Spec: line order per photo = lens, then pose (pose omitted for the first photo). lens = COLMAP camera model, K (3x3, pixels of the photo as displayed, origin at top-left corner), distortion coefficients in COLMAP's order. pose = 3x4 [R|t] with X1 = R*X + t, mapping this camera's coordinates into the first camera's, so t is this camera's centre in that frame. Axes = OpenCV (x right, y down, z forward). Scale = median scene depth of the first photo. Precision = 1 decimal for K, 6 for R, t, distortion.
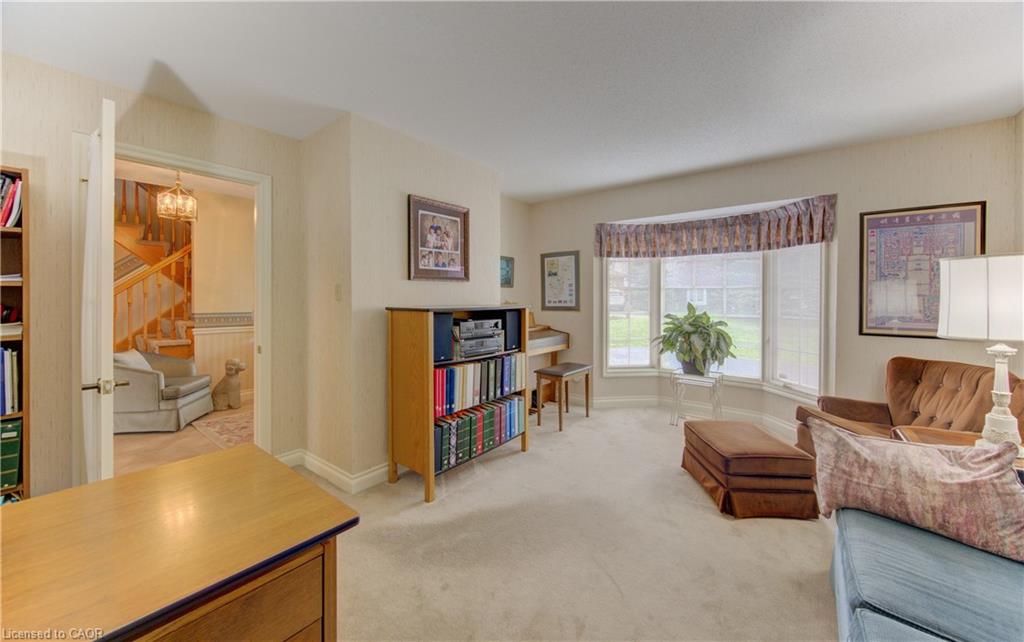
lens RADIAL K [[387.0, 0, 504.5], [0, 387.0, 299.5], [0, 0, 1]] dist [-0.002111, -0.000356]
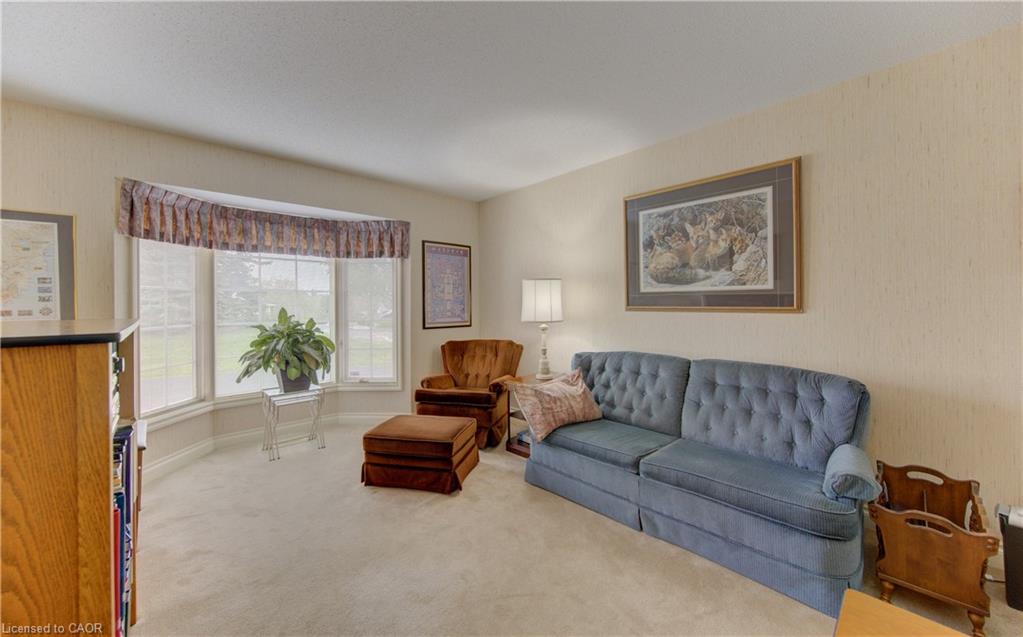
lens RADIAL K [[386.7, 0, 512.7], [0, 386.7, 299.5], [0, 0, 1]] dist [-0.002111, -0.000356]
pose [[0.120865, 0.005544, 0.992653, -0.384860], [0.013793, 0.999878, -0.007264, 0.001071], [-0.992573, 0.014569, 0.120774, 0.495877]]
